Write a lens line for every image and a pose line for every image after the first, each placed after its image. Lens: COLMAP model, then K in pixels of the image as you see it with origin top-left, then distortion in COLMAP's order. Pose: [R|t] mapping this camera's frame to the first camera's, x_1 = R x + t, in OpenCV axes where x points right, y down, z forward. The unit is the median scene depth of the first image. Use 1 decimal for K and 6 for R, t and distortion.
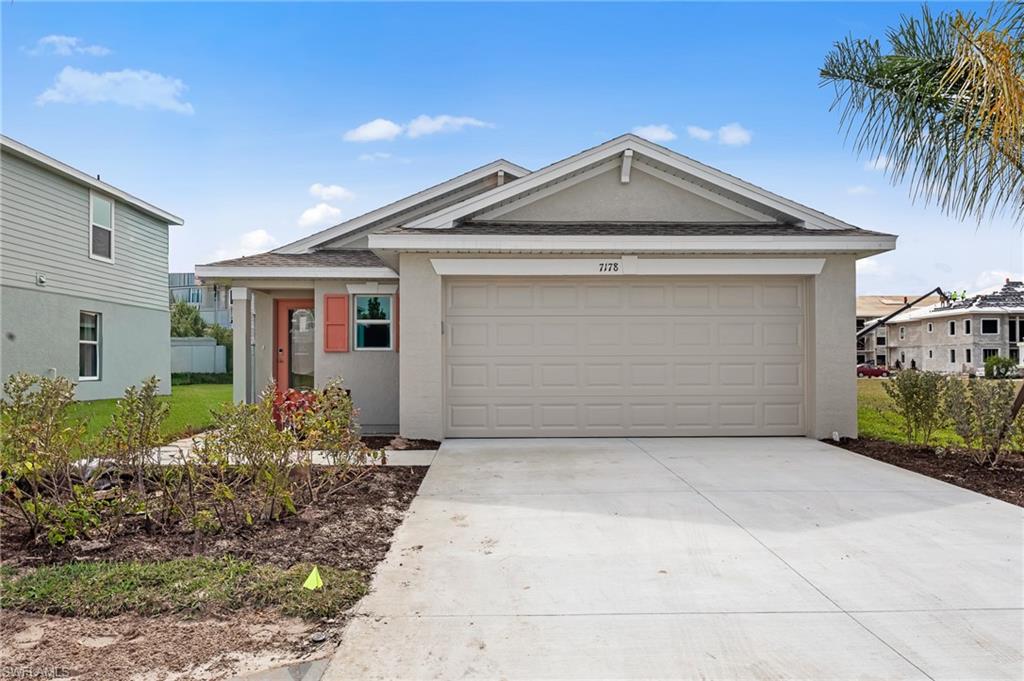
lens RADIAL K [[665.8, 0, 511.7], [0, 665.8, 344.4], [0, 0, 1]] dist [0.000555, -0.001951]
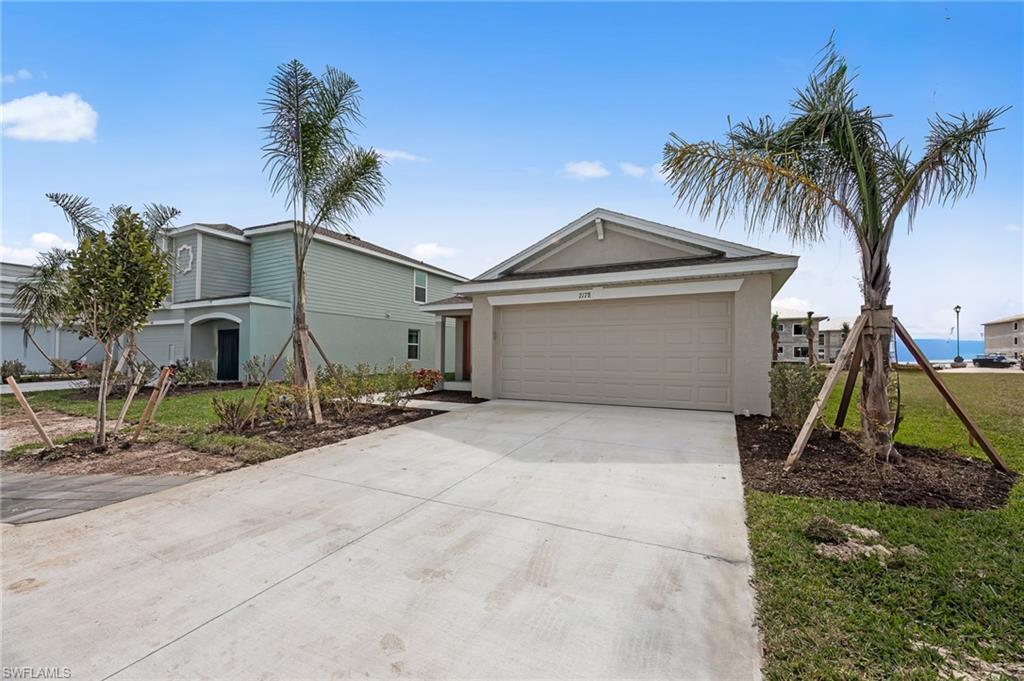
lens RADIAL K [[413.6, 0, 511.1], [0, 413.6, 339.1], [0, 0, 1]] dist [0.003140, 0.000502]
pose [[0.881475, -0.010954, -0.472105, 0.447091], [0.005352, 0.999898, -0.013207, -0.000204], [0.472201, 0.009115, 0.881444, 0.055612]]
